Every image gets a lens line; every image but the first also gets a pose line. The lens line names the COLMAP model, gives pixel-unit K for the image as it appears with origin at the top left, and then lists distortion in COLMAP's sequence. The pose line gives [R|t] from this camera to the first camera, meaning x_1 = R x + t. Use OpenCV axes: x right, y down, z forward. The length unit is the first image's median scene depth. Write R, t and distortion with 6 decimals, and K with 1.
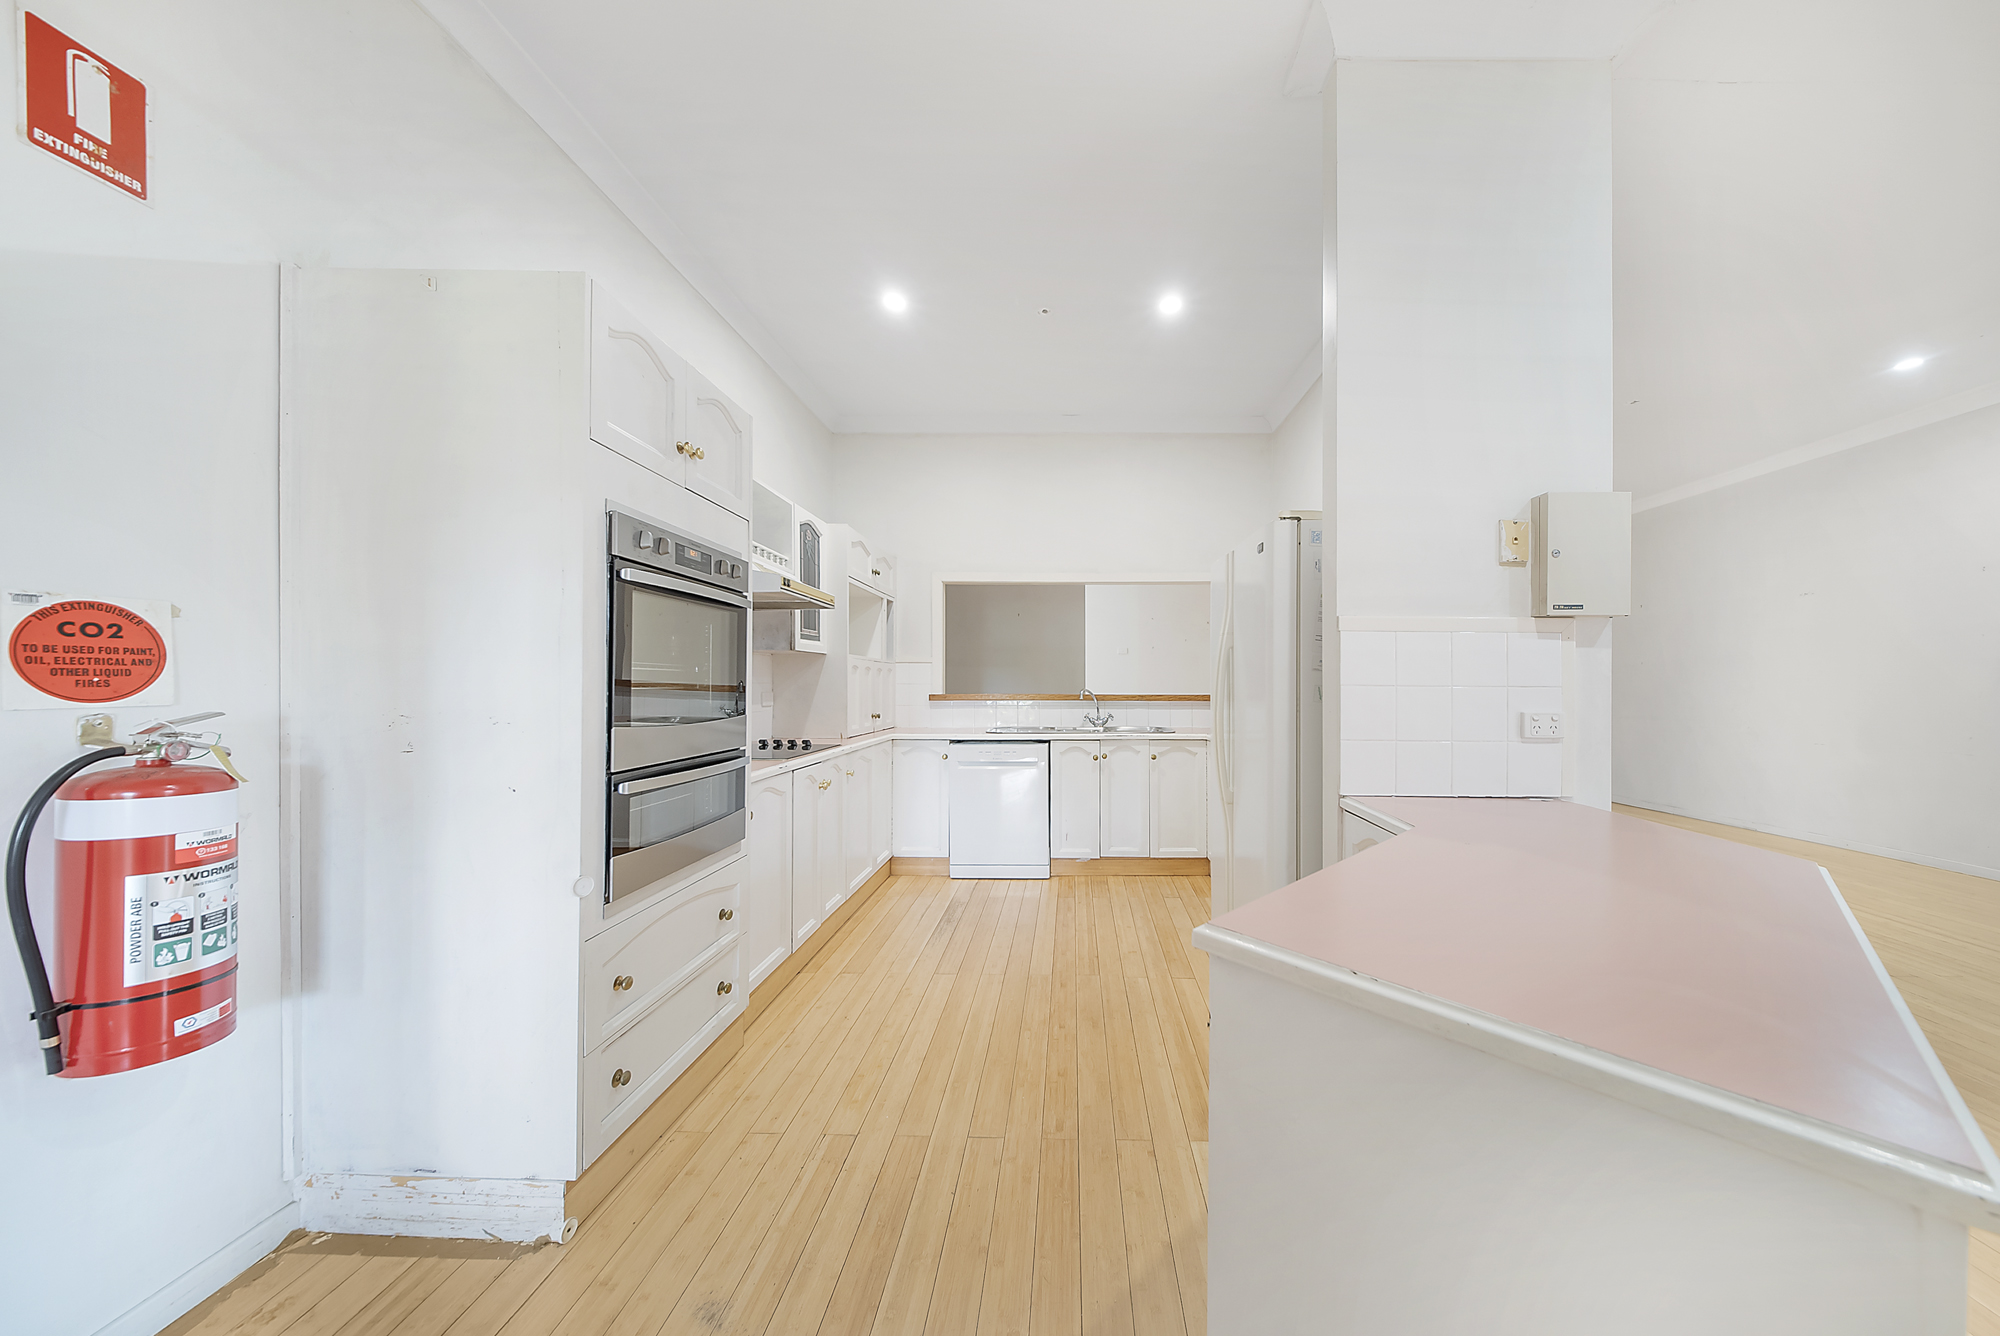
lens RADIAL K [[642.8, 0, 999.8], [0, 642.8, 682.2], [0, 0, 1]] dist [-0.001578, -0.000162]
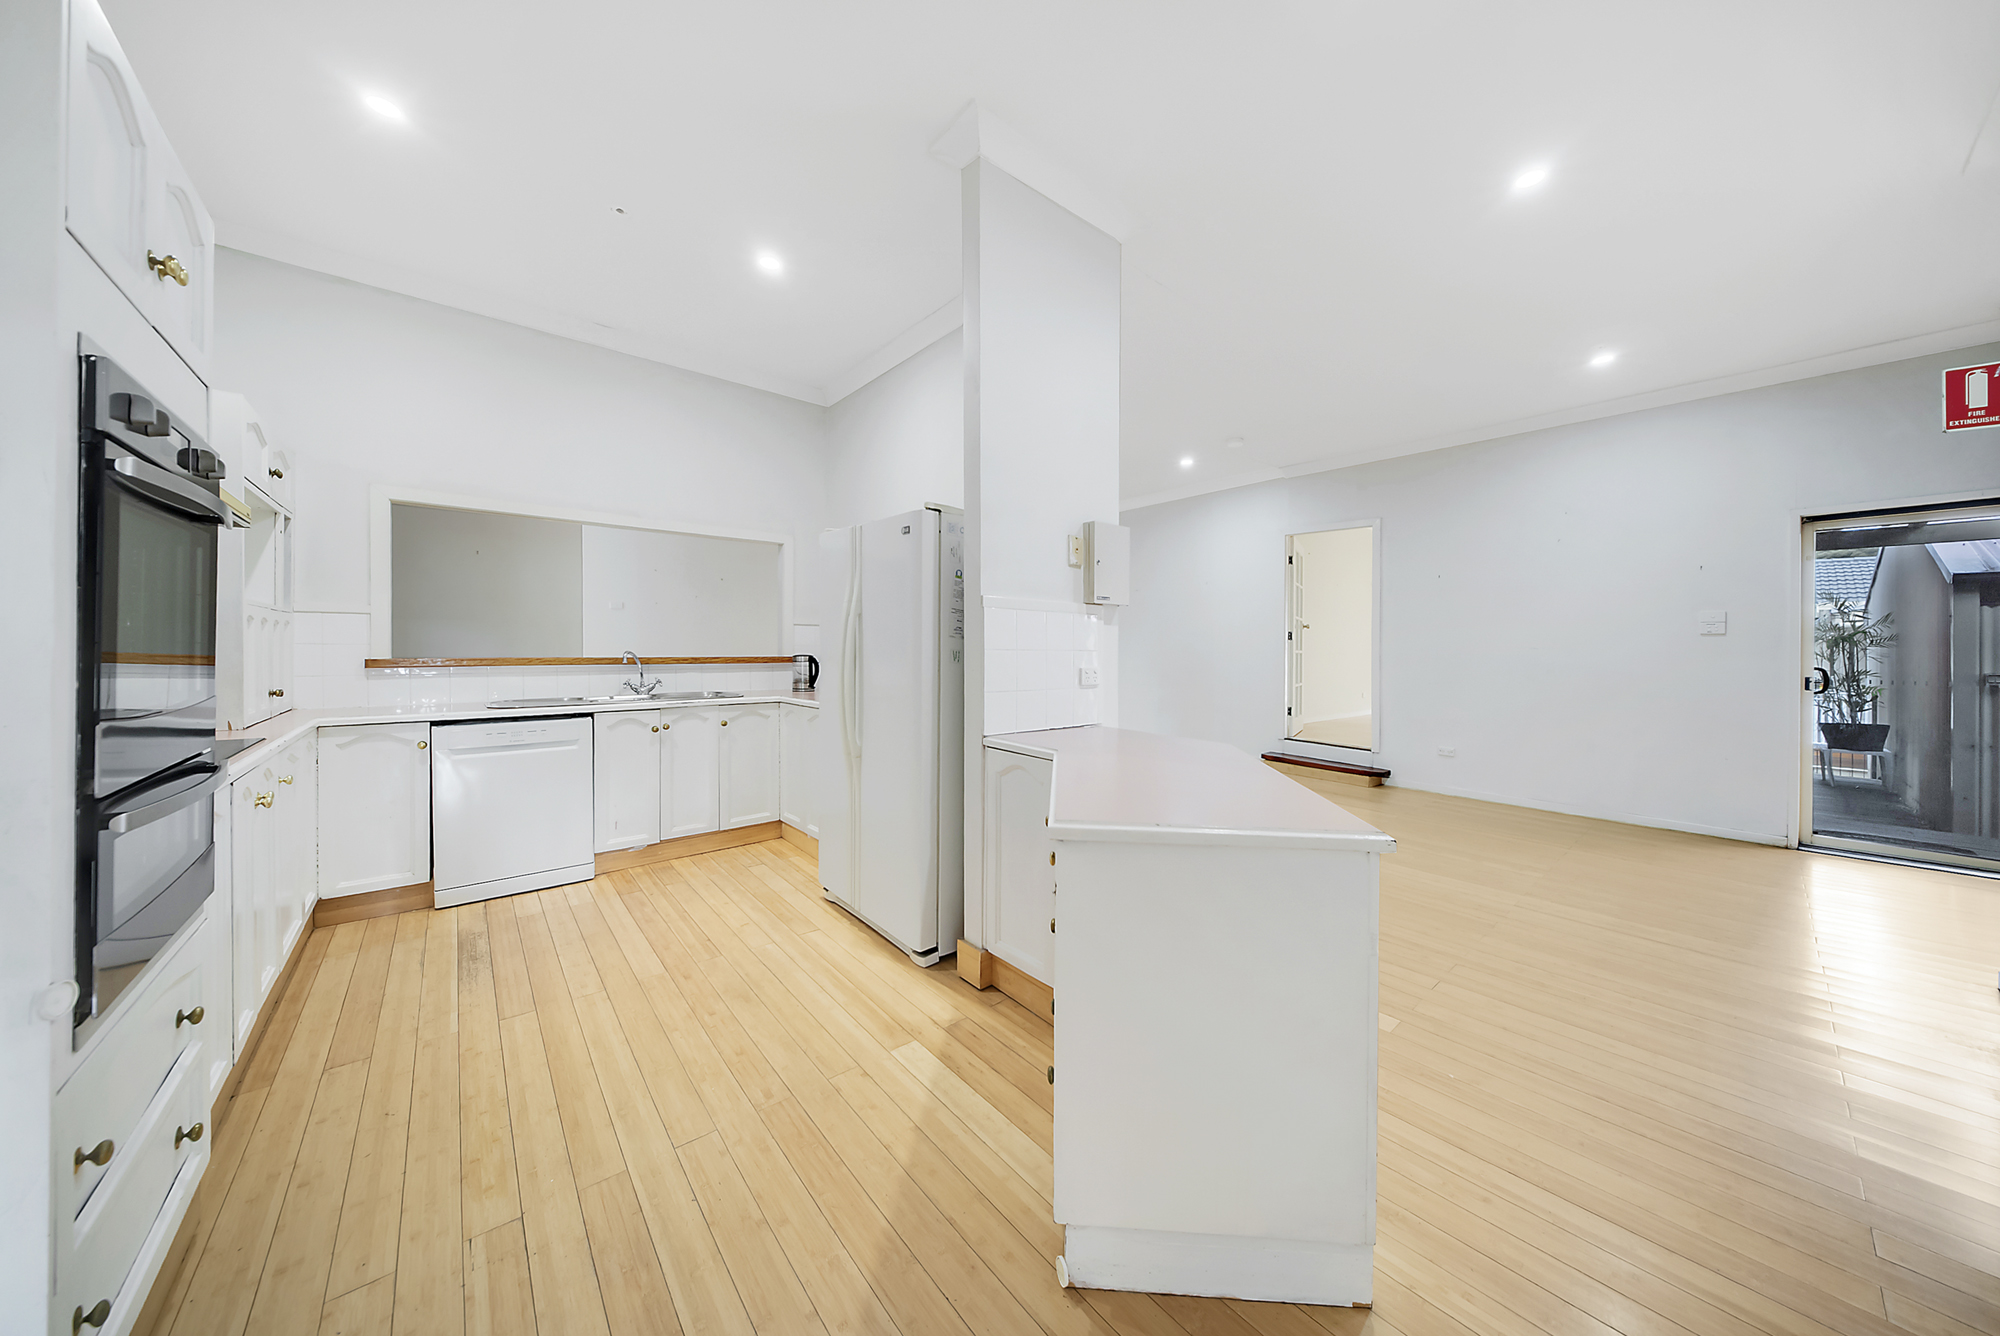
lens RADIAL K [[649.2, 0, 1027.8], [0, 649.2, 643.8], [0, 0, 1]] dist [0.000437, -0.003435]
pose [[0.736665, 0.006040, 0.676231, -0.140283], [-0.006726, 0.999976, -0.001604, -0.002952], [-0.676225, -0.003367, 0.736688, -0.003780]]
